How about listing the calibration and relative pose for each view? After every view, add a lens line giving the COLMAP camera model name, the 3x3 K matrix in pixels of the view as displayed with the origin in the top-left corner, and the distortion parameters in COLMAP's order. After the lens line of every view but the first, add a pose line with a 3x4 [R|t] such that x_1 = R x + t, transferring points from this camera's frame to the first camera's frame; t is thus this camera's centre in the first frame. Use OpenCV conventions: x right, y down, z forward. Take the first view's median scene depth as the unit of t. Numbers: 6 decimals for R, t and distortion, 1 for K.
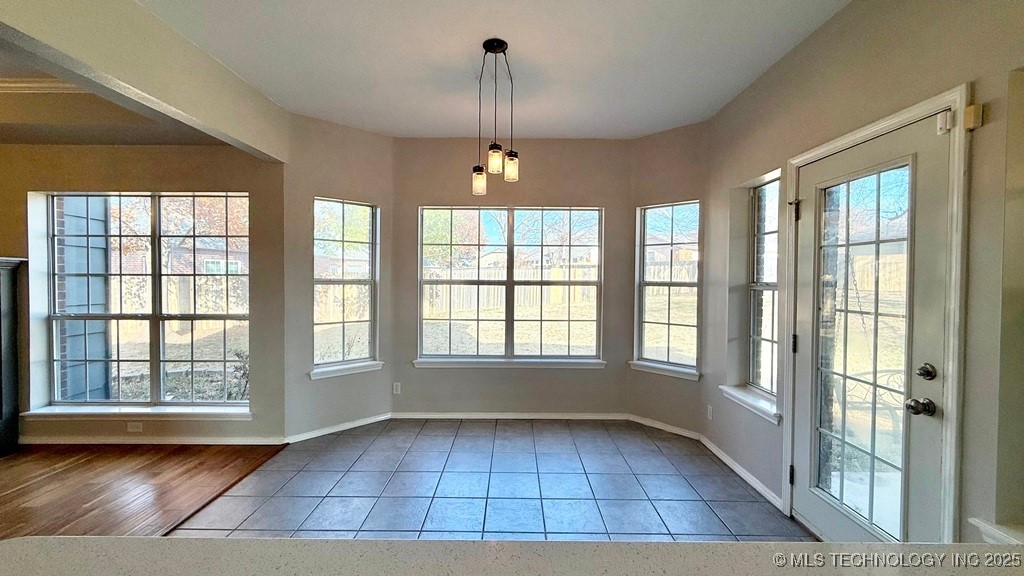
lens RADIAL K [[406.1, 0, 510.2], [0, 406.1, 287.8], [0, 0, 1]] dist [-0.003224, -0.000112]
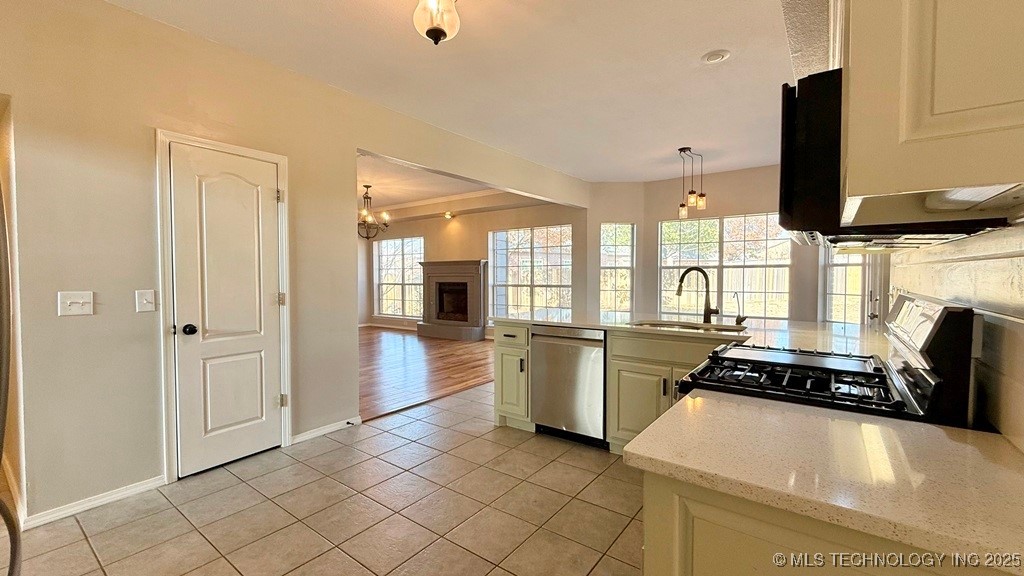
lens RADIAL K [[421.1, 0, 512.0], [0, 421.1, 288.0], [0, 0, 1]] dist [-0.000691, -0.000022]
pose [[0.800628, 0.009063, -0.599093, 0.359420], [-0.000647, 0.999898, 0.014262, 0.050885], [0.599161, -0.011030, 0.800553, -0.815400]]
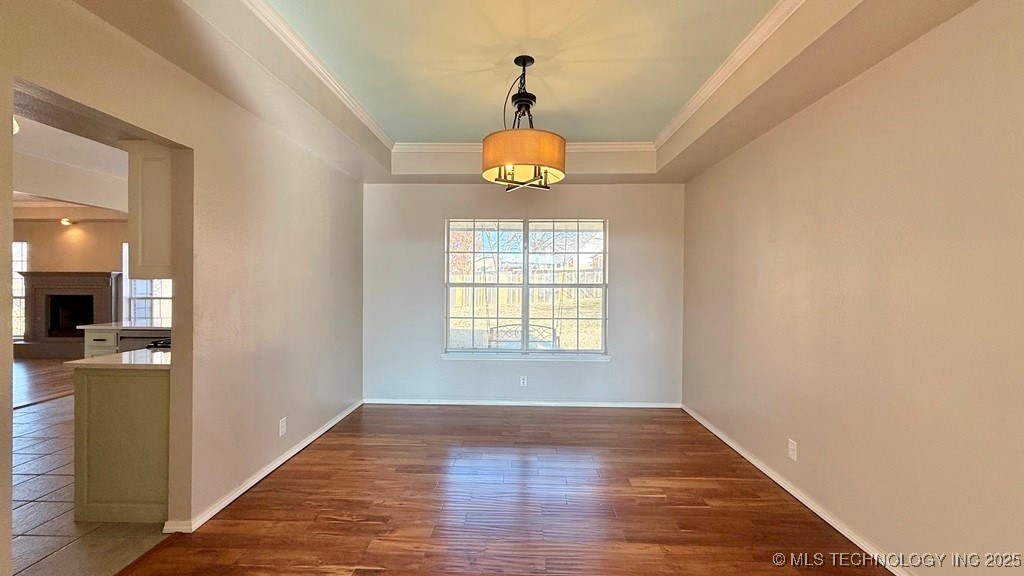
lens RADIAL K [[421.1, 0, 512.0], [0, 421.1, 288.0], [0, 0, 1]] dist [-0.000691, -0.000022]
pose [[0.999660, -0.000052, -0.026085, 0.999086], [-0.000159, 0.999967, -0.008092, 0.033145], [0.026085, 0.008094, 0.999627, -1.229426]]
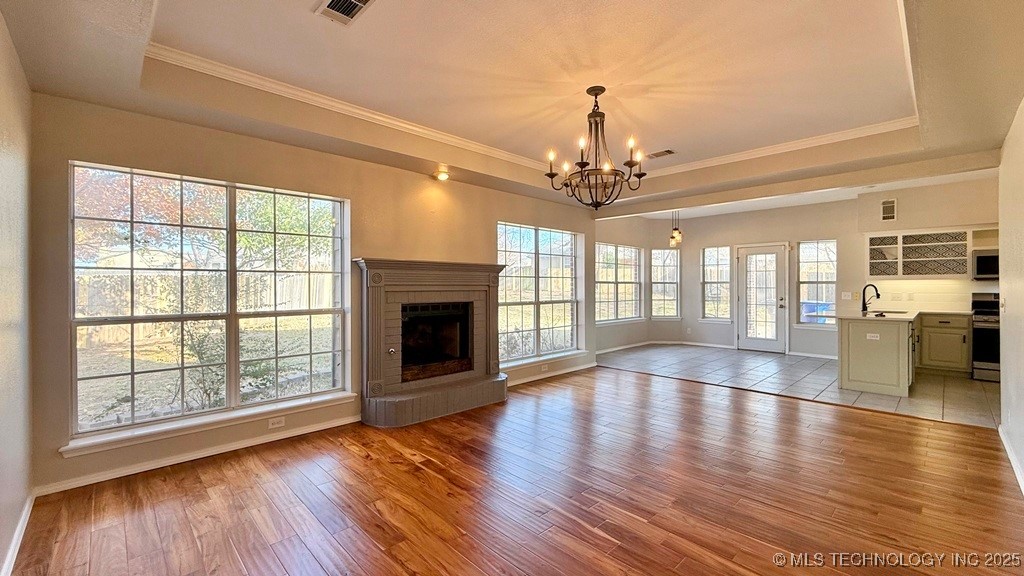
lens RADIAL K [[421.1, 0, 512.0], [0, 421.1, 288.0], [0, 0, 1]] dist [-0.000691, -0.000022]
pose [[0.715217, -0.009946, 0.698832, -2.078131], [0.019002, 0.999806, -0.005218, 0.018295], [-0.698644, 0.017012, 0.715267, -0.146954]]
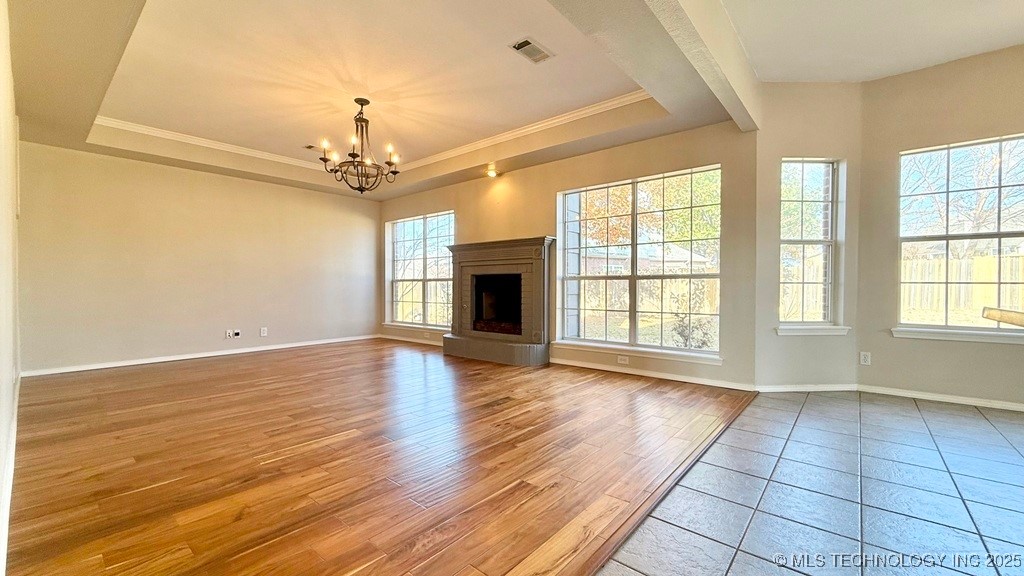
lens RADIAL K [[406.1, 0, 510.2], [0, 406.1, 287.8], [0, 0, 1]] dist [-0.003224, -0.000112]
pose [[0.763637, -0.001103, -0.645645, -0.335913], [-0.007876, 0.999908, -0.011023, 0.119590], [0.645598, 0.013503, 0.763558, -0.222411]]
